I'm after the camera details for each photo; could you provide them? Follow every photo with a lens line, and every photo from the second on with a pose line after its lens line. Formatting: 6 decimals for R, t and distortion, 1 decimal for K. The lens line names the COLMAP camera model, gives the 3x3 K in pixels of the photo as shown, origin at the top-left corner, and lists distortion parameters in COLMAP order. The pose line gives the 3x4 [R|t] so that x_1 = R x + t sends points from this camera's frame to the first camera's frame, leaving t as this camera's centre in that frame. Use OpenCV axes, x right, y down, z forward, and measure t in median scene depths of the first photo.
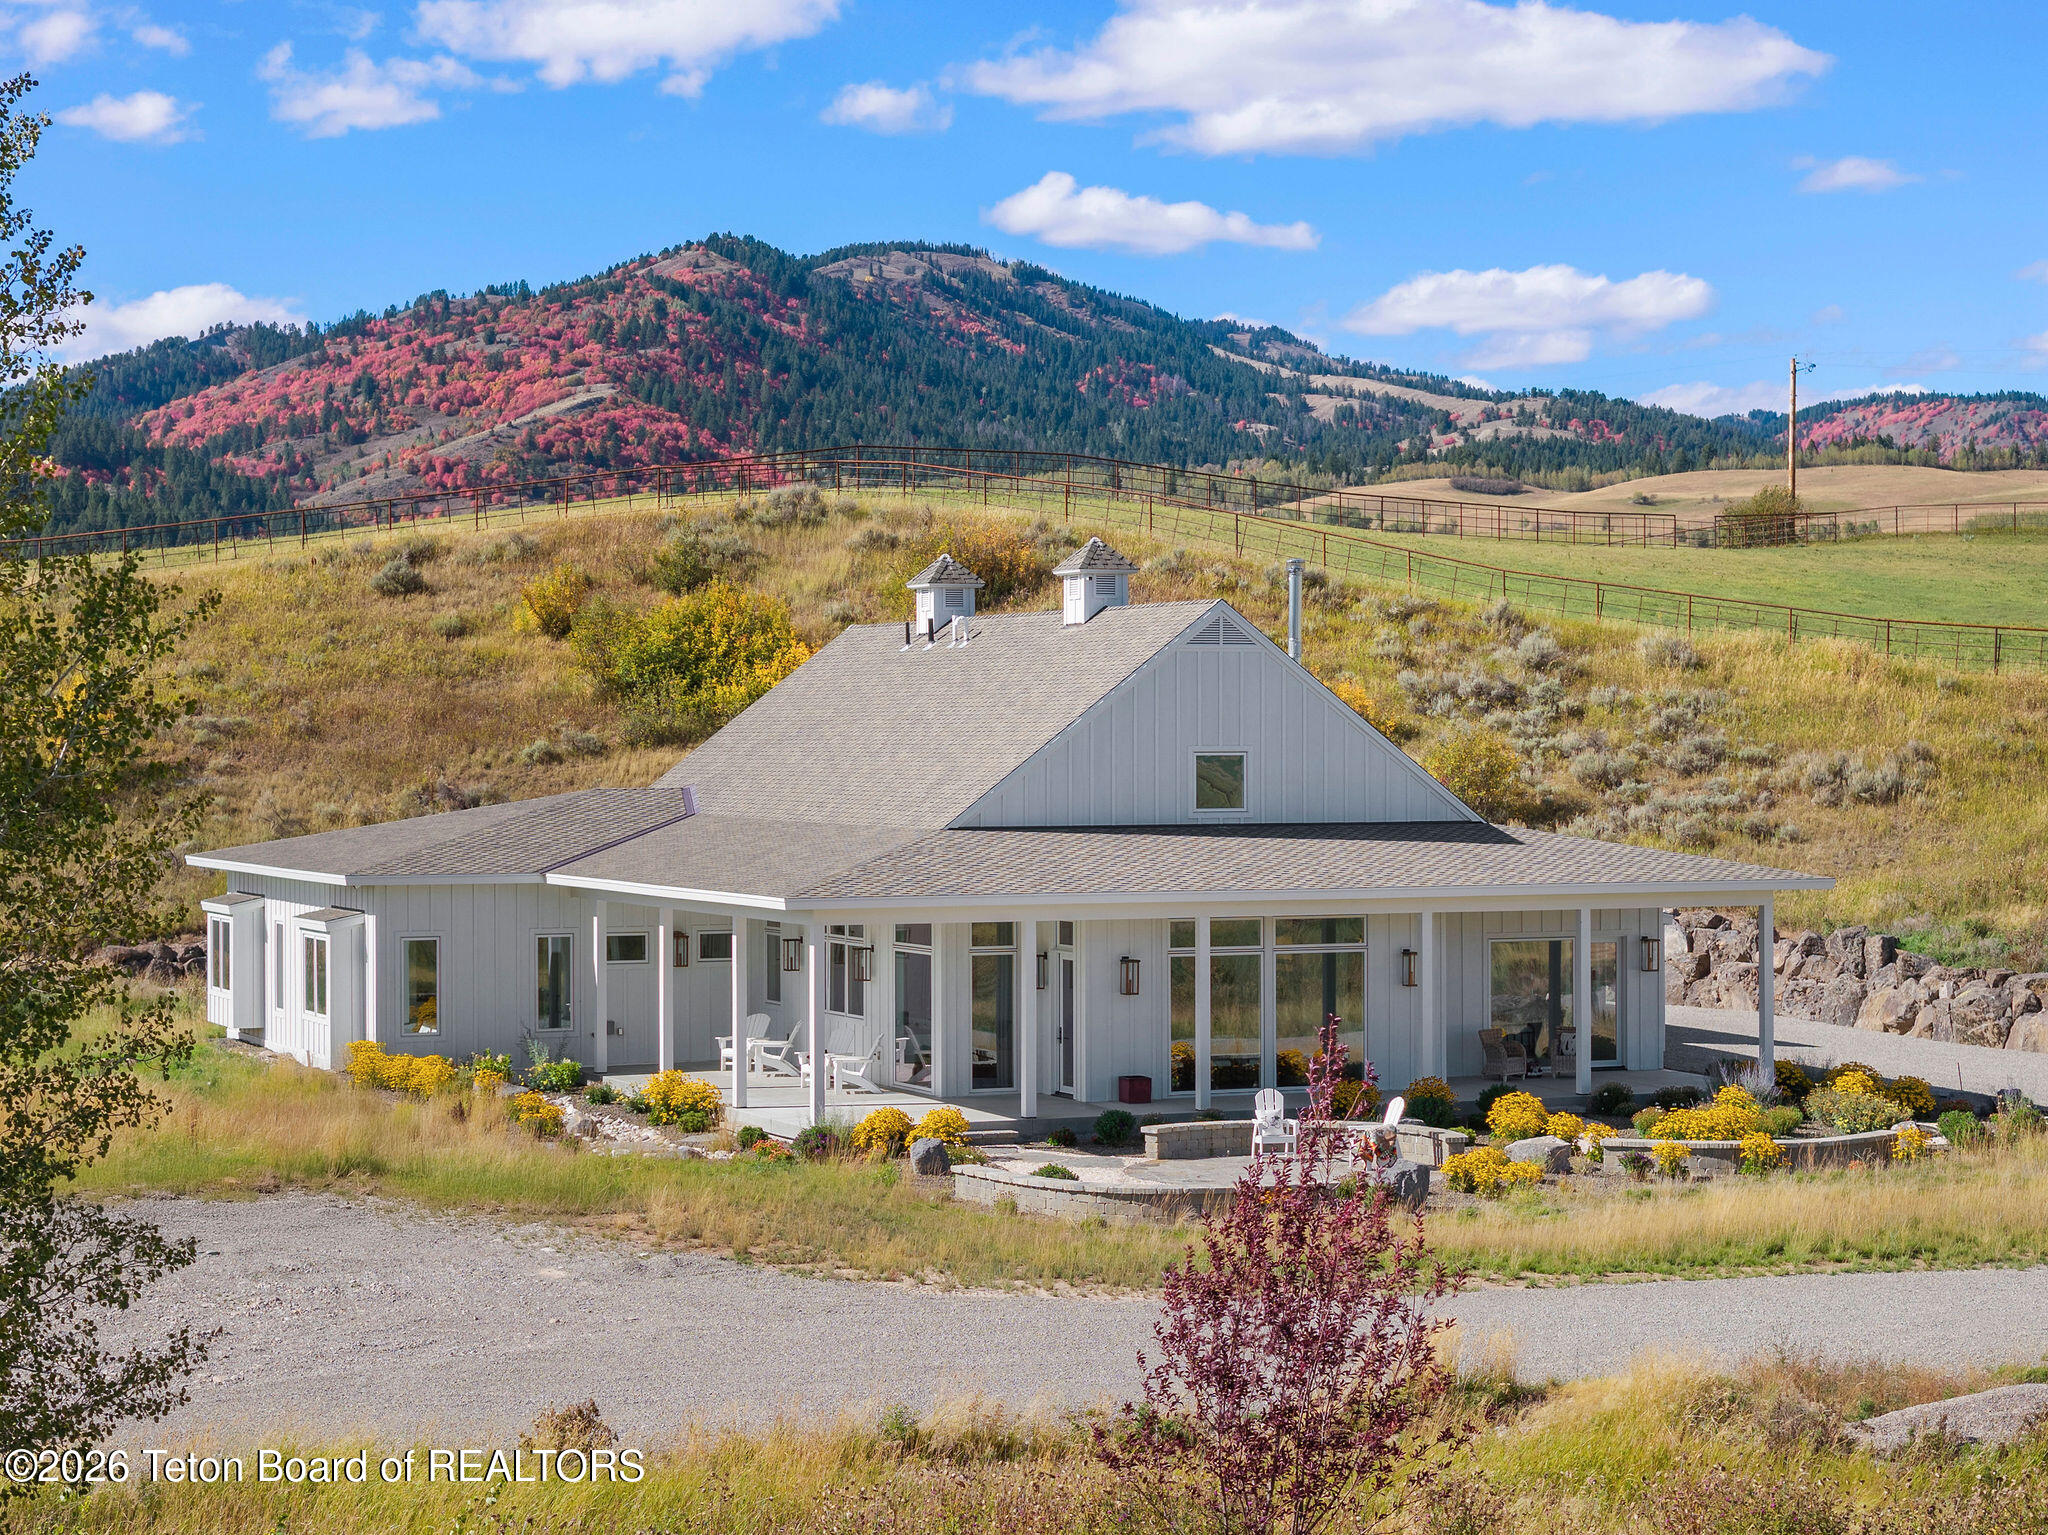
lens RADIAL K [[4101.0, 0, 1024.0], [0, 4101.0, 767.5], [0, 0, 1]] dist [0.012219, 0.368662]
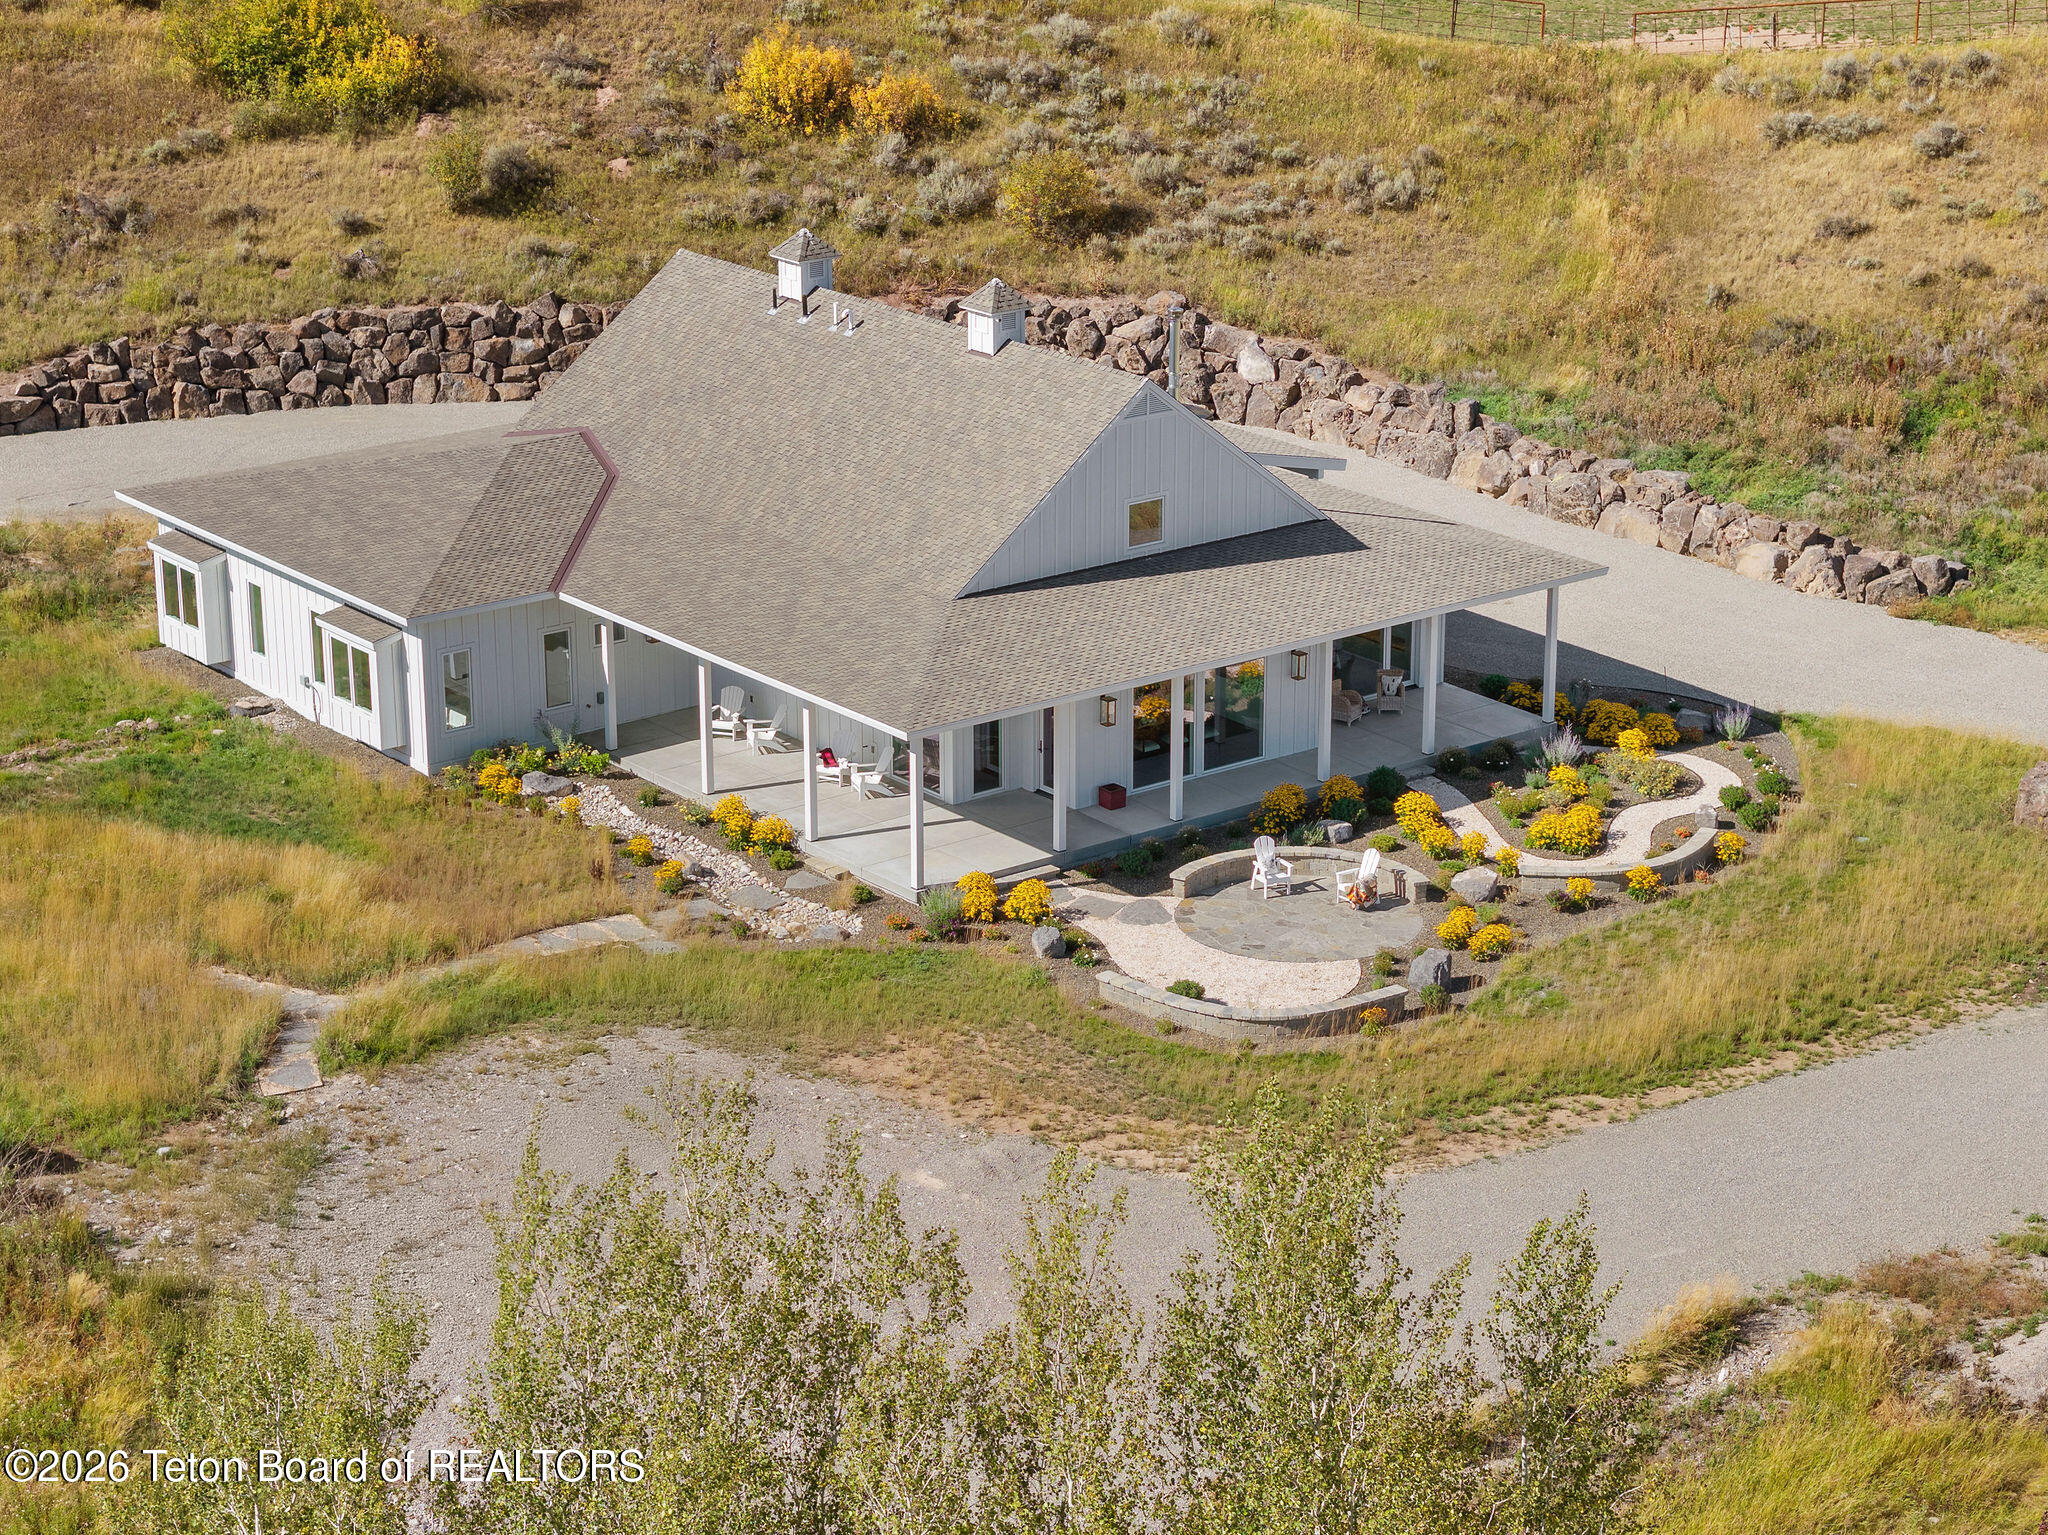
lens RADIAL K [[4101.0, 0, 1024.0], [0, 4101.0, 767.5], [0, 0, 1]] dist [0.012219, 0.368662]
pose [[0.967446, -0.079136, 0.240387, -0.178485], [0.001325, 0.951424, 0.307880, -0.188407], [-0.253074, -0.297538, 0.920556, -0.092373]]
